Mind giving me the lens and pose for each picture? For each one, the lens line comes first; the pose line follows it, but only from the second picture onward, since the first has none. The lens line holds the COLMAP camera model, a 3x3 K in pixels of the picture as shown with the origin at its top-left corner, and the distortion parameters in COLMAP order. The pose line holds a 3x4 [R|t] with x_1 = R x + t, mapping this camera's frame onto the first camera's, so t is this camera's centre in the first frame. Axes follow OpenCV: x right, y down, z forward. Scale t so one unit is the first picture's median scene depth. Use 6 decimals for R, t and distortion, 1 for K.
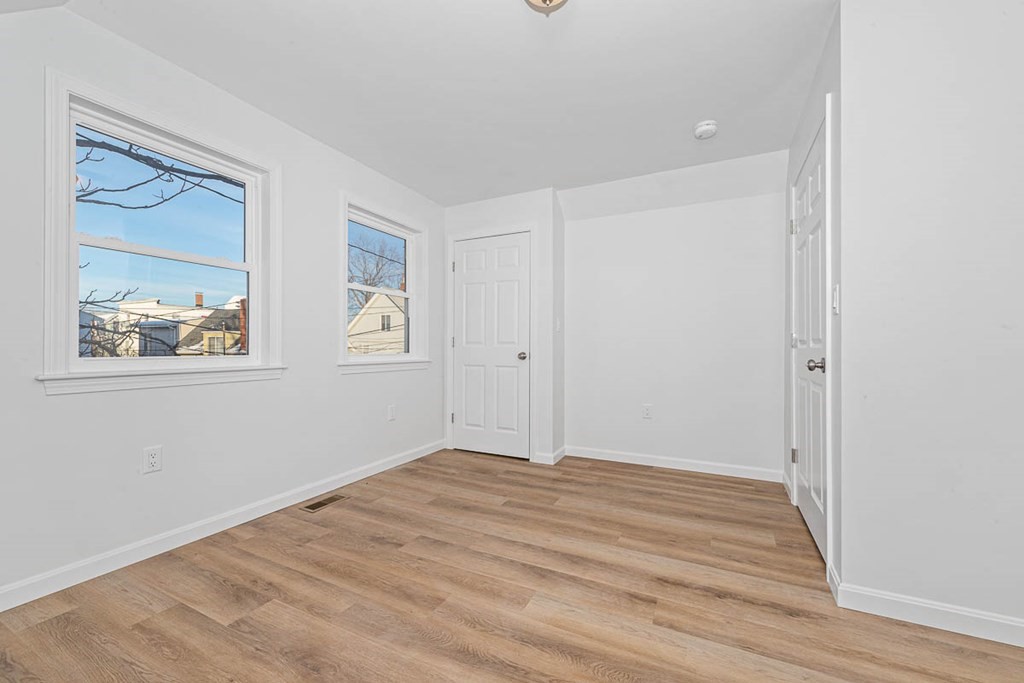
lens RADIAL K [[402.9, 0, 520.6], [0, 402.9, 347.4], [0, 0, 1]] dist [0.002014, -0.000012]
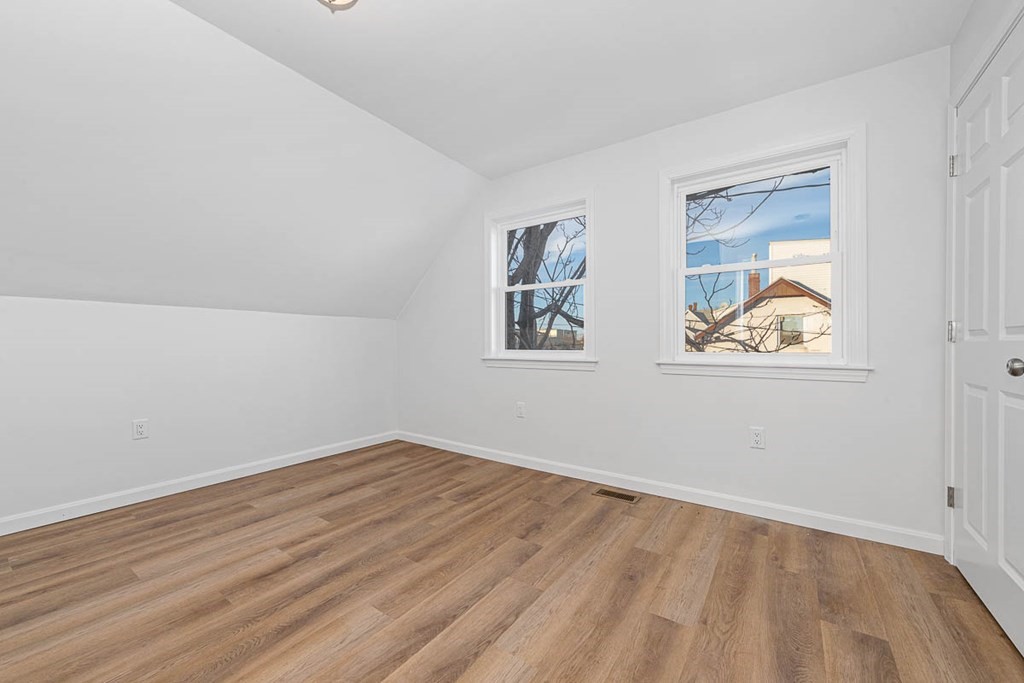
lens RADIAL K [[402.9, 0, 515.1], [0, 402.9, 339.4], [0, 0, 1]] dist [0.002014, -0.000012]
pose [[-0.150879, -0.013273, -0.988463, 0.610538], [-0.001745, 0.999912, -0.013160, 0.004874], [0.988551, -0.000260, -0.150889, 0.970337]]
